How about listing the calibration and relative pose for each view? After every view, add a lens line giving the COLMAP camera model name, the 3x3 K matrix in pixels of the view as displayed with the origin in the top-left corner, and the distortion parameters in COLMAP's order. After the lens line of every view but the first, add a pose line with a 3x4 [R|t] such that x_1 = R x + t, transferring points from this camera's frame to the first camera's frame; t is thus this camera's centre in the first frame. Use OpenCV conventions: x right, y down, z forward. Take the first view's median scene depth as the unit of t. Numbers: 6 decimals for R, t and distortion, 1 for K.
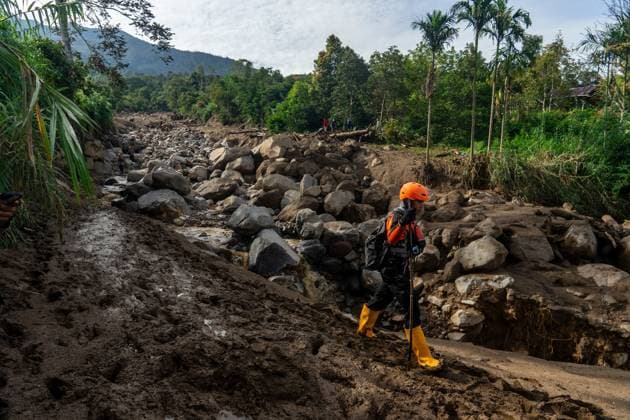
lens RADIAL K [[444.5, 0, 321.1], [0, 444.5, 209.0], [0, 0, 1]] dist [-0.008521, -0.003573]
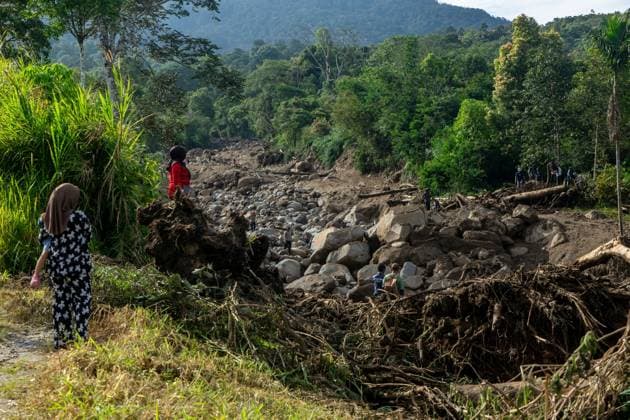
lens RADIAL K [[1670.8, 0, 295.6], [0, 1670.8, 211.0], [0, 0, 1]] dist [-0.020154, 0.391587]
pose [[0.949649, -0.056336, -0.308209, 0.446748], [0.016363, 0.991277, -0.130773, 0.138386], [0.312887, 0.119145, 0.942288, -1.189561]]
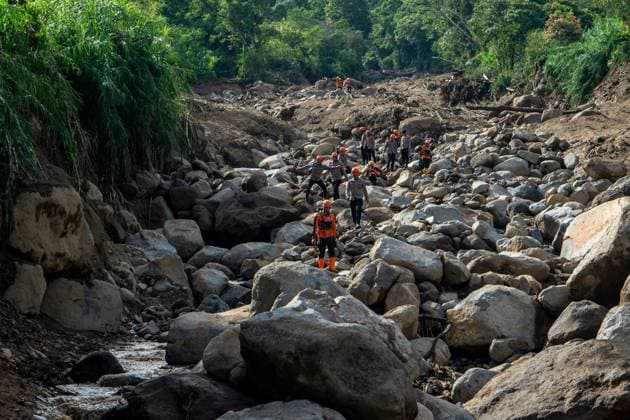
lens RADIAL K [[1883.7, 0, 315.0], [0, 1883.7, 210.0], [0, 0, 1]] dist [-0.003165, 0.248504]
pose [[0.914909, -0.043004, -0.401362, 0.003859], [-0.014158, 0.990279, -0.138376, -0.007962], [0.403411, 0.132284, 0.905406, 0.139462]]
